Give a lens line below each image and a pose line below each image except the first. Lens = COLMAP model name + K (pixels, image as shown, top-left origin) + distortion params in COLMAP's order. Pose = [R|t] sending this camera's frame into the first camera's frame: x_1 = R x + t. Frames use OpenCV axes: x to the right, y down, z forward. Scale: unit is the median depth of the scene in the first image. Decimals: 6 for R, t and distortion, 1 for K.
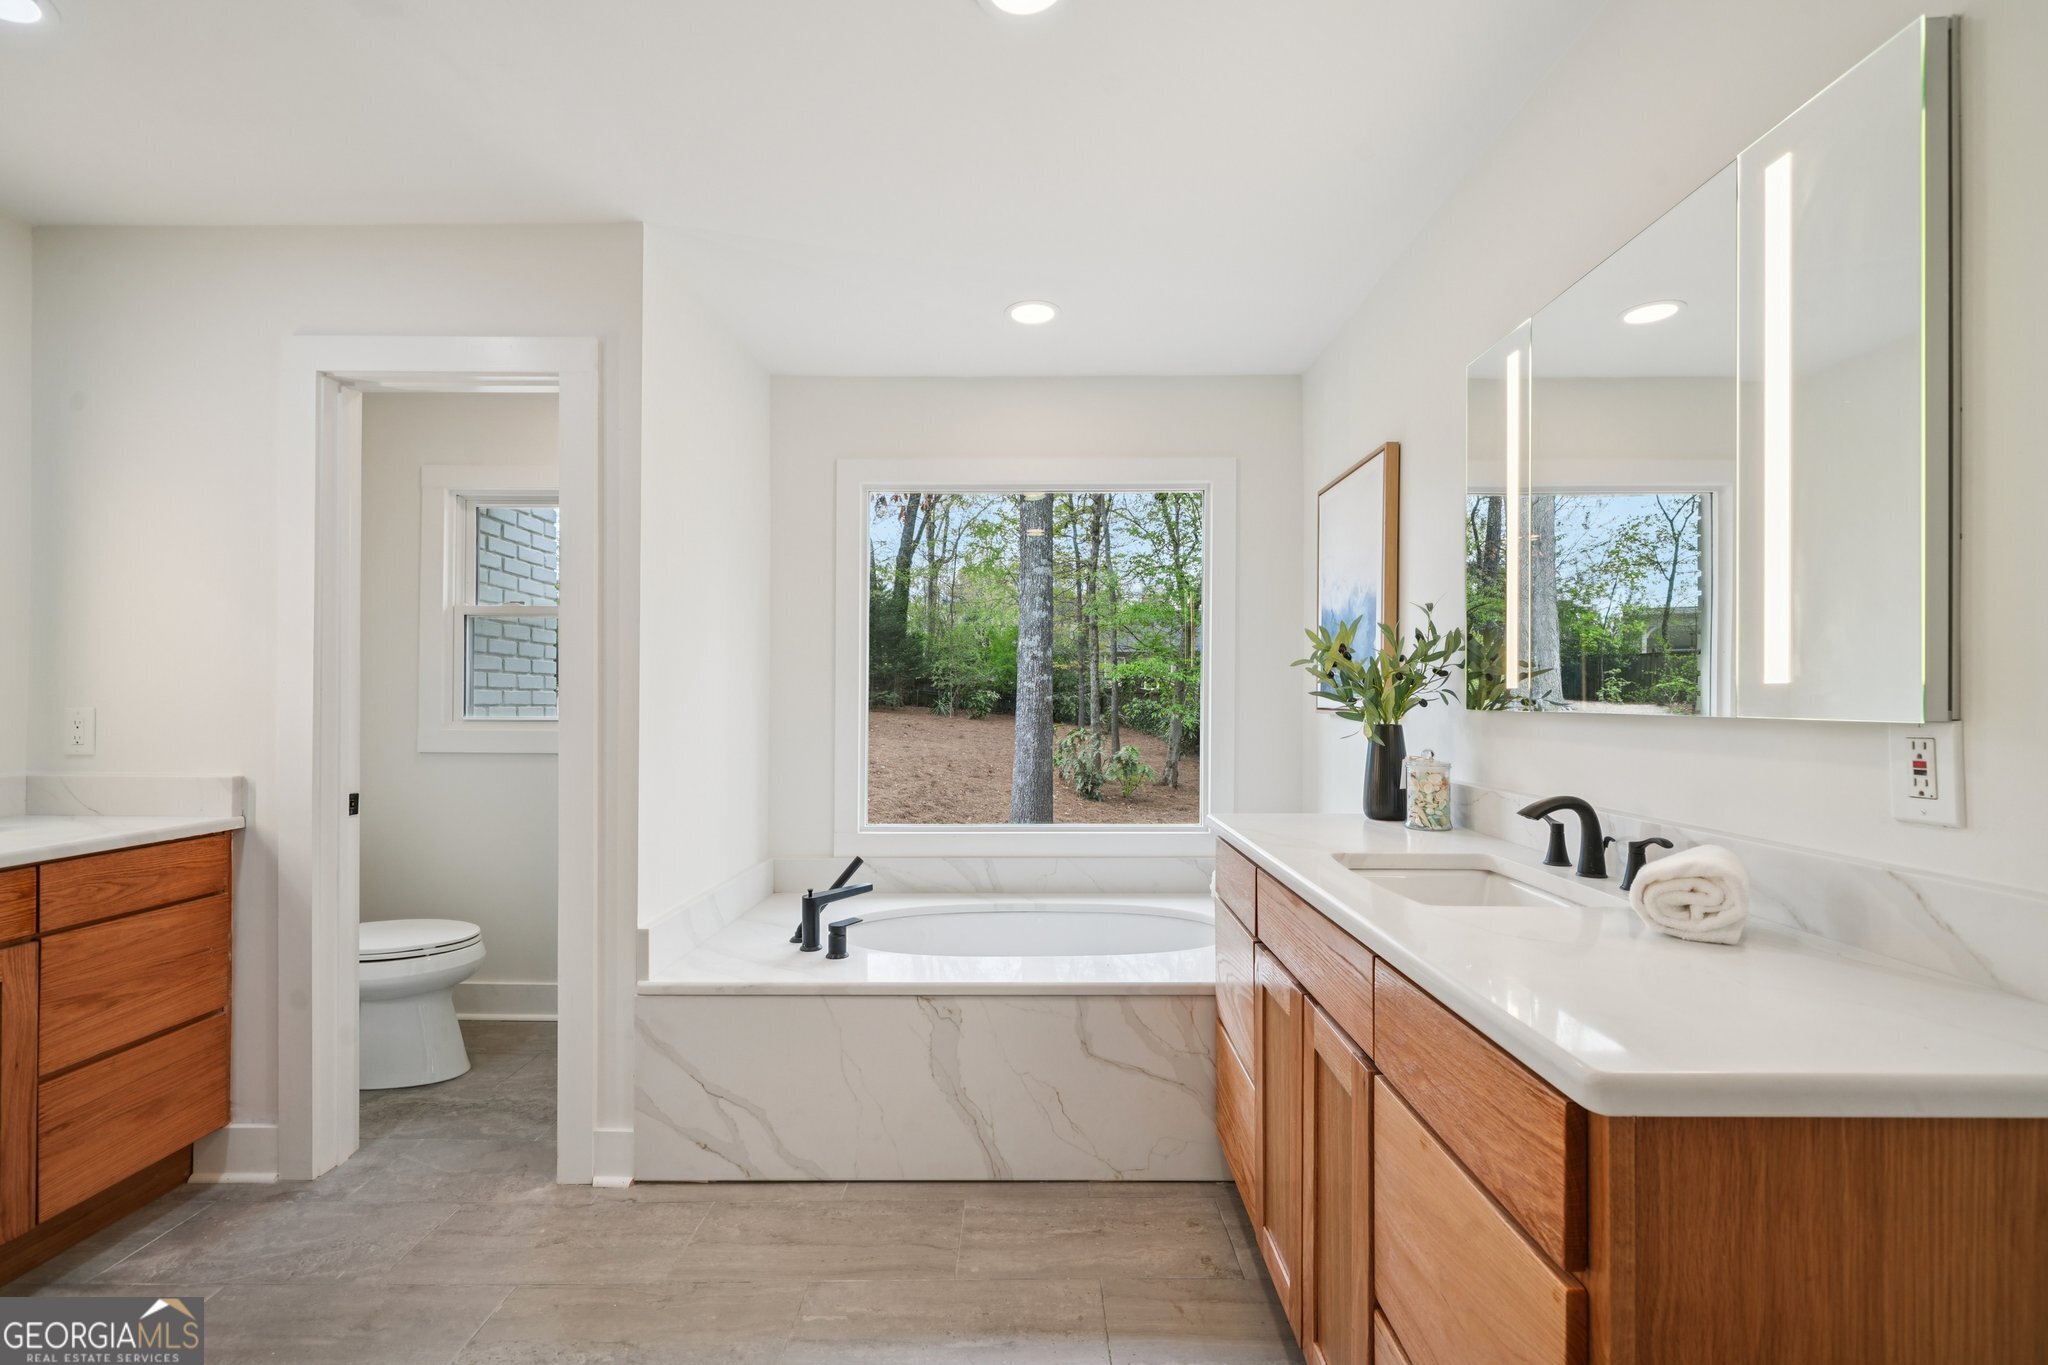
lens RADIAL K [[889.1, 0, 1025.5], [0, 889.1, 687.3], [0, 0, 1]] dist [-0.003069, -0.000507]
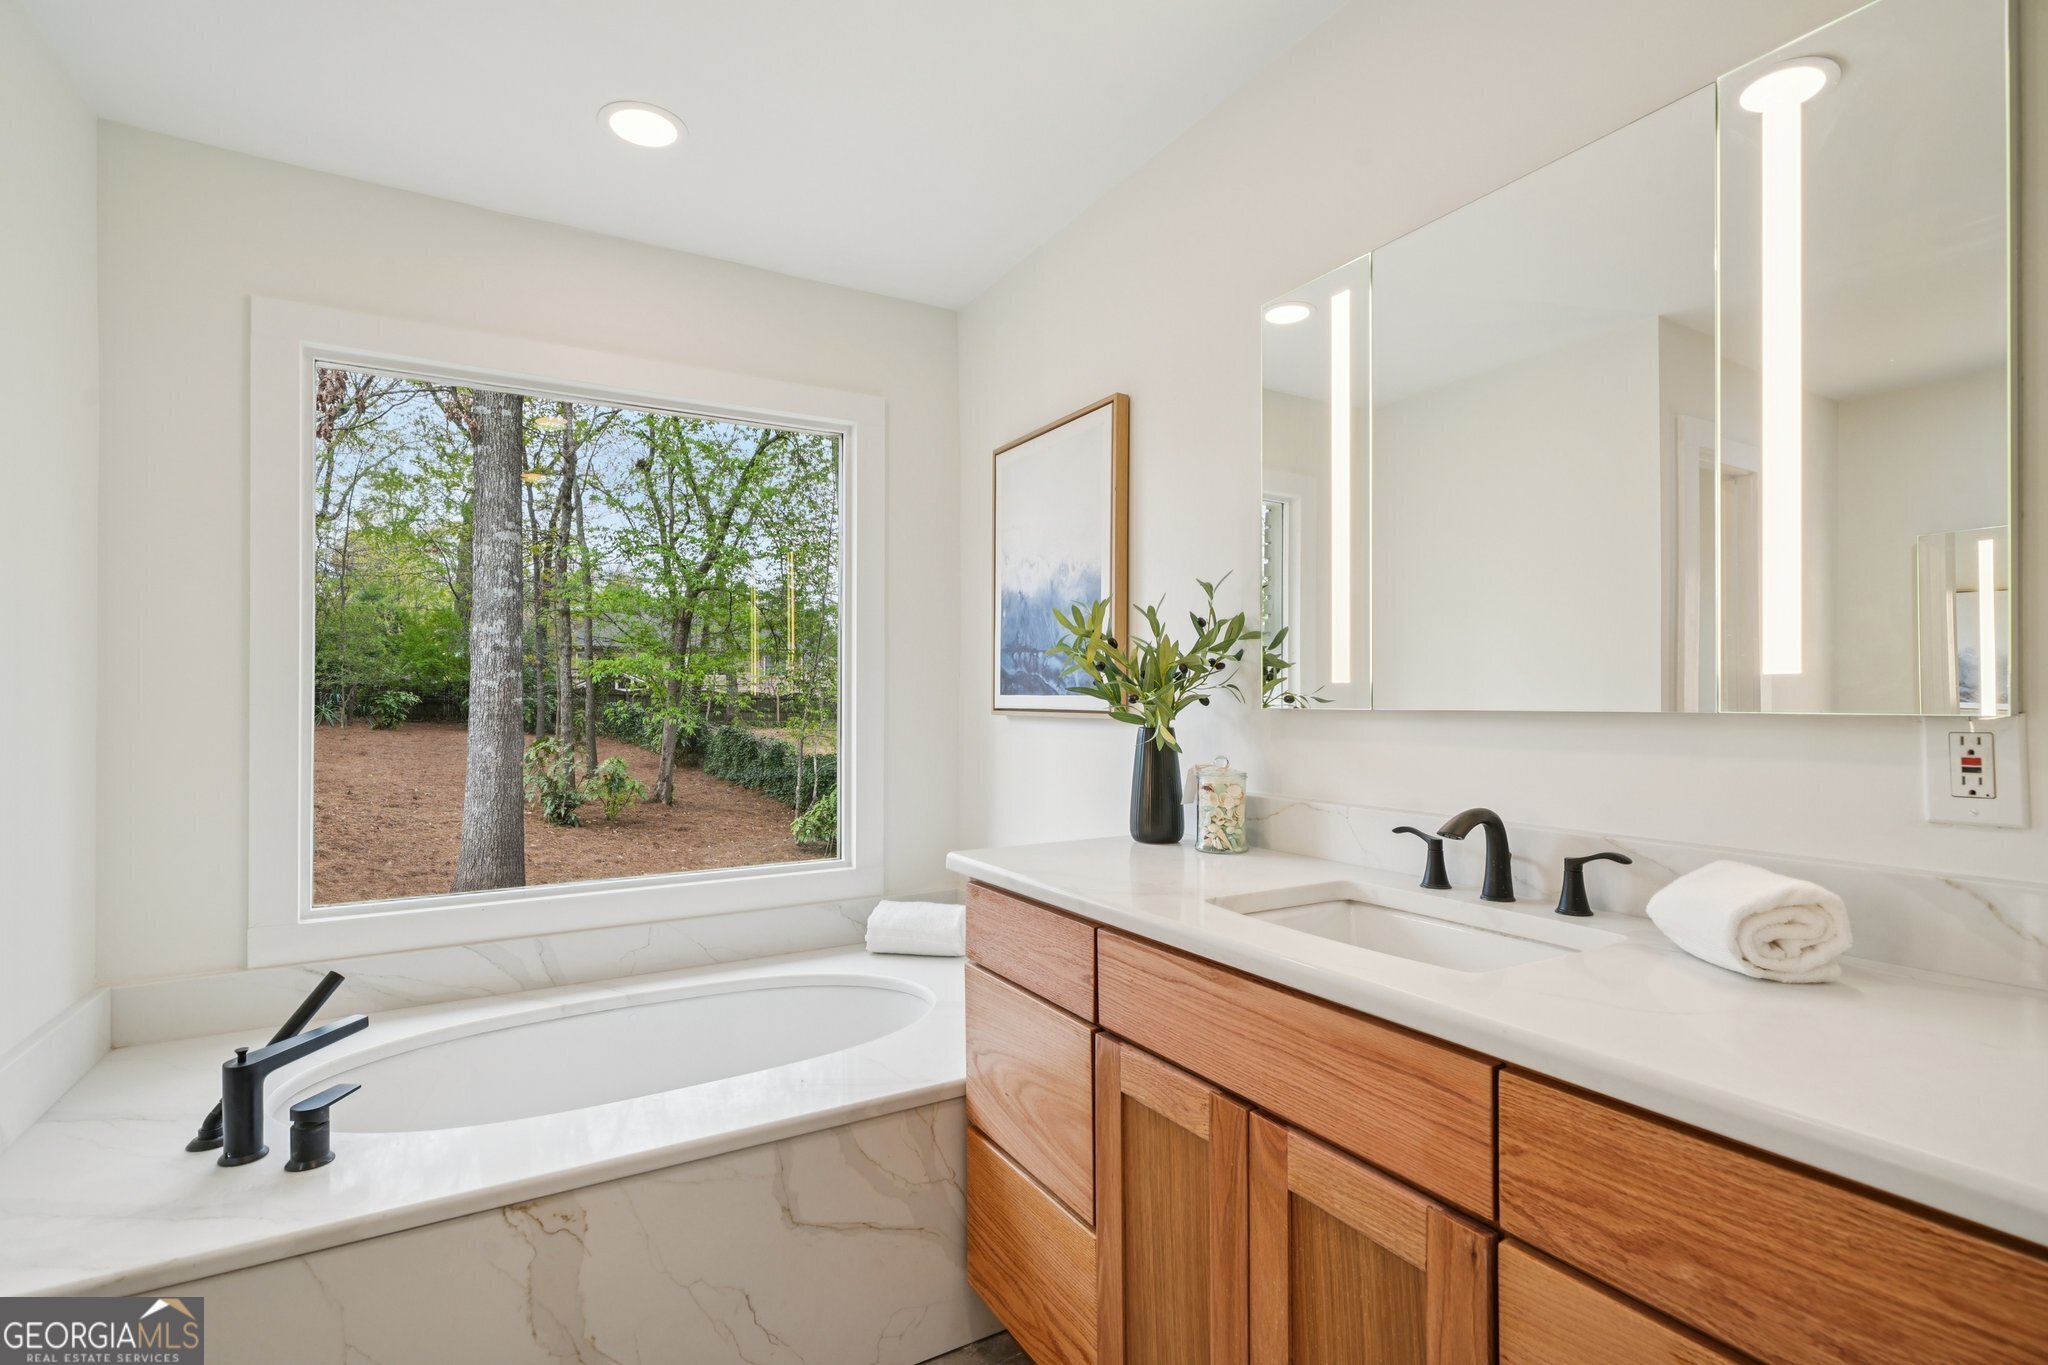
lens RADIAL K [[962.2, 0, 1027.7], [0, 962.2, 695.8], [0, 0, 1]] dist [0.001942, -0.001905]
pose [[0.857628, -0.002632, 0.514264, -0.131485], [-0.001432, 0.999971, 0.007506, 0.004979], [-0.514268, -0.007174, 0.857599, 0.246507]]
